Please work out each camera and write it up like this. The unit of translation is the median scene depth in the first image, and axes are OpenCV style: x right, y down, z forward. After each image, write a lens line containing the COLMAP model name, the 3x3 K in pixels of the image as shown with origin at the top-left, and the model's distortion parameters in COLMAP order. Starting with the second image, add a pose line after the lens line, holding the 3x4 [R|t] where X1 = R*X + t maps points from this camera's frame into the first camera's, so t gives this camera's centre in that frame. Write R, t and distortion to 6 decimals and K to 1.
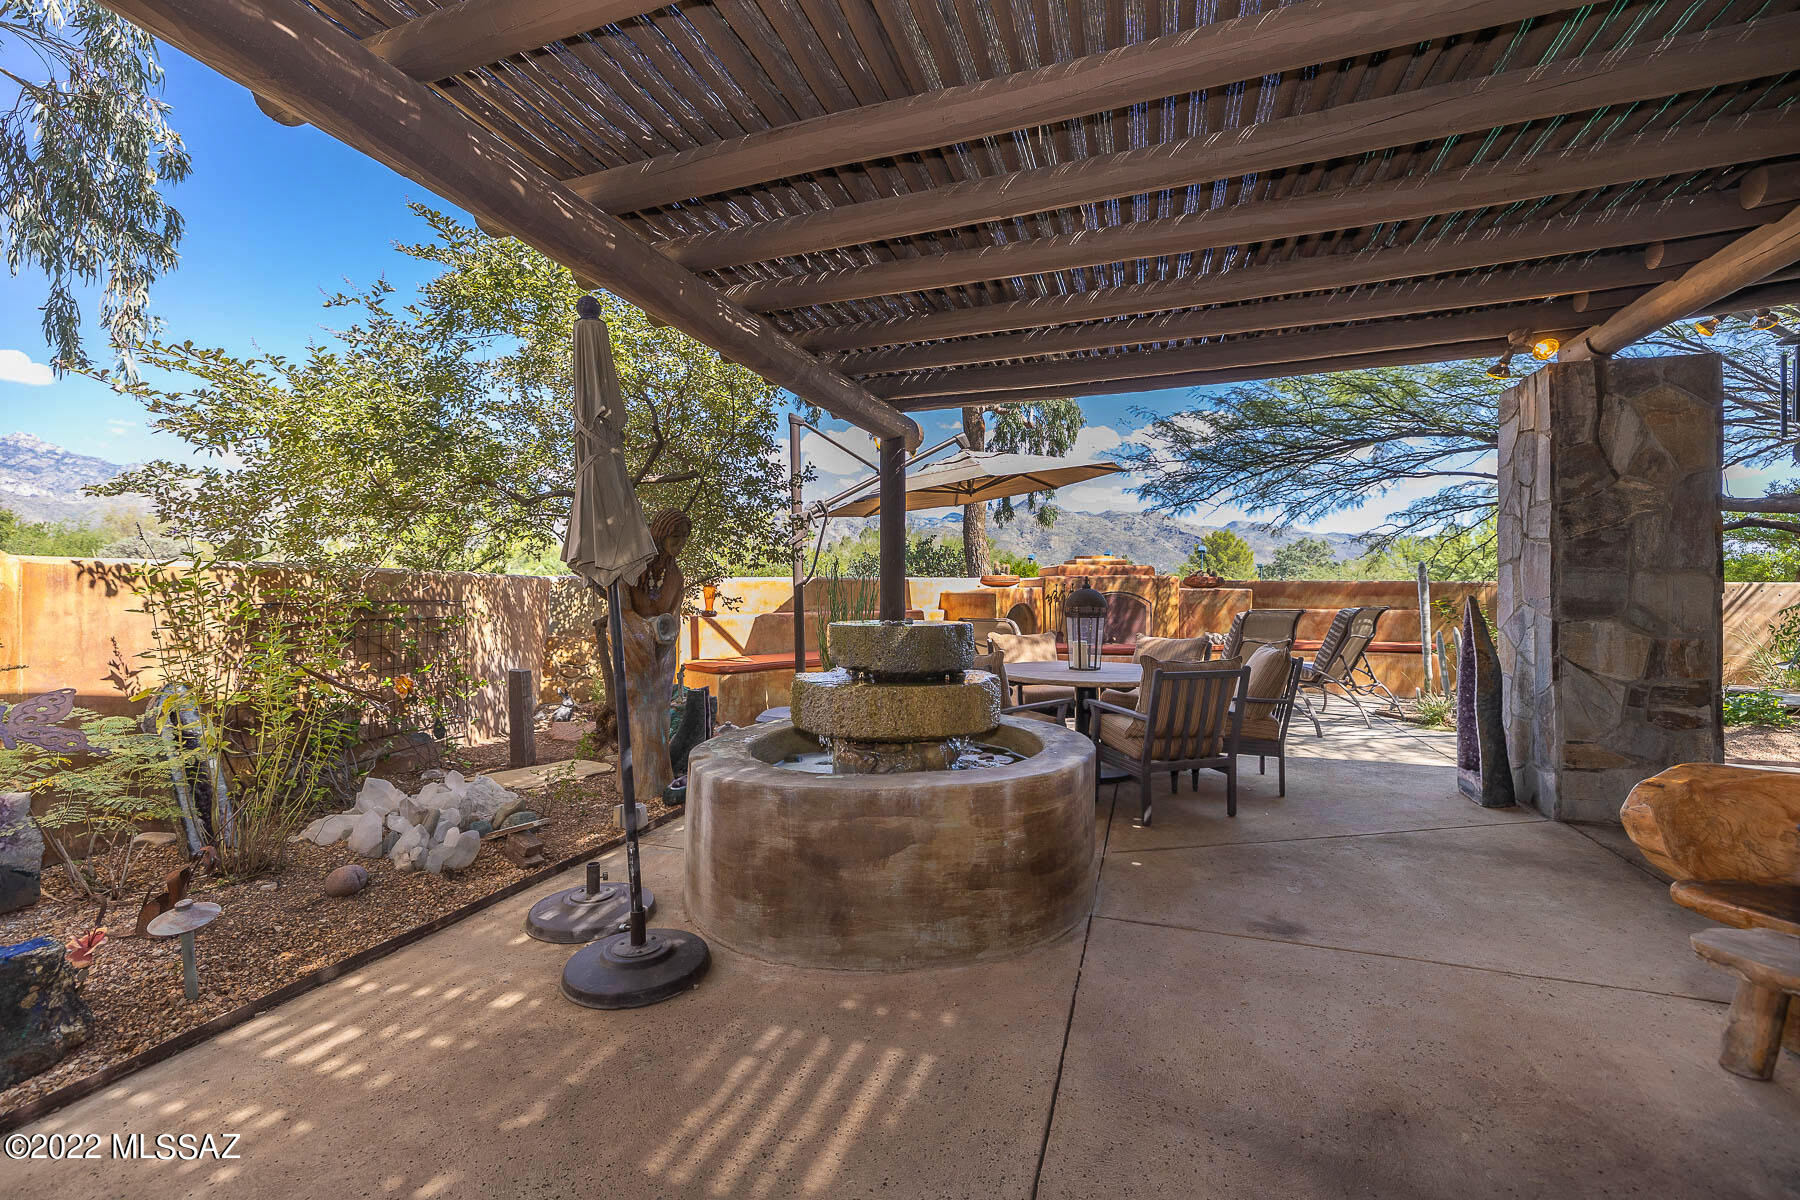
lens RADIAL K [[748.1, 0, 897.7], [0, 748.1, 598.3], [0, 0, 1]] dist [0.000162, 0.000022]
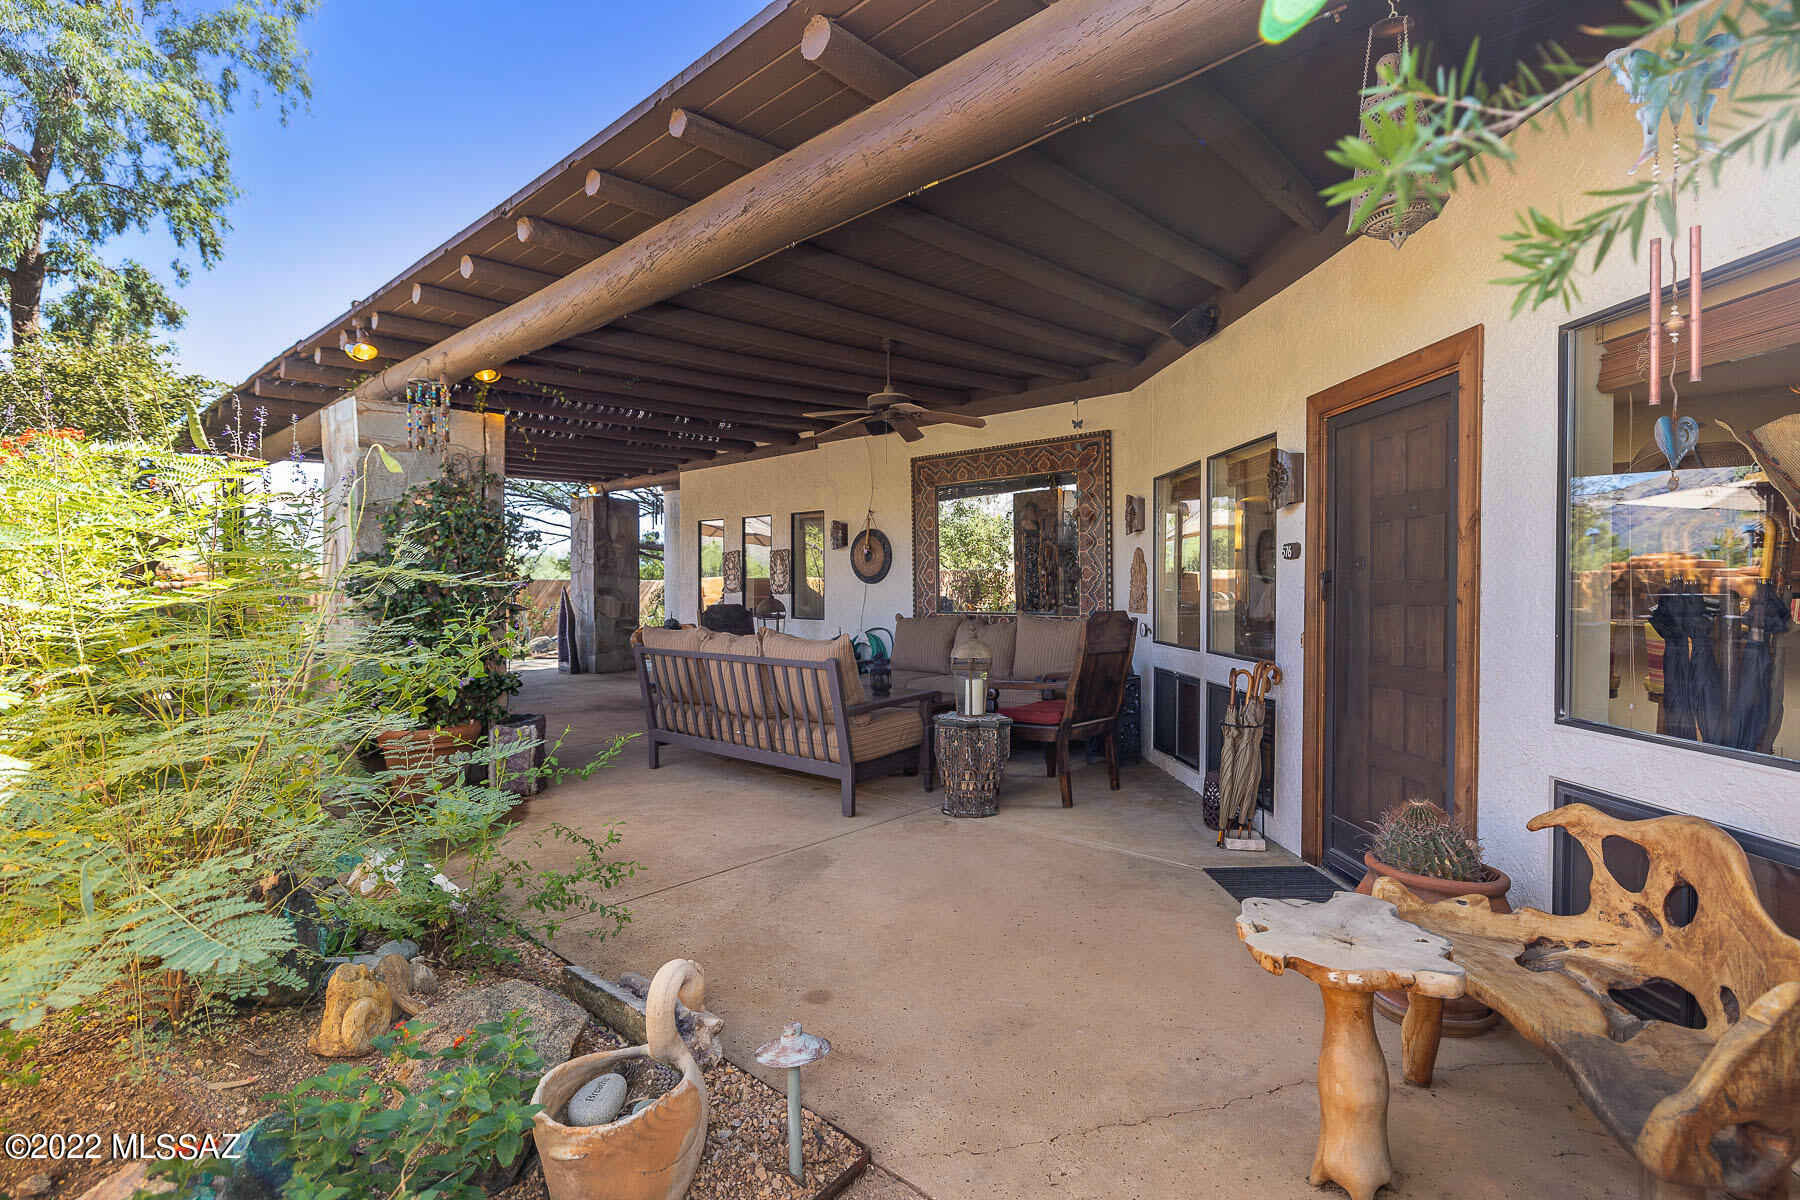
lens RADIAL K [[908.3, 0, 902.1], [0, 908.3, 600.8], [0, 0, 1]] dist [-0.000539, -0.000013]
pose [[0.422404, -0.005698, 0.906390, -1.489432], [0.002926, 0.999984, 0.004922, 0.033929], [-0.906403, 0.000573, 0.422414, -1.263375]]
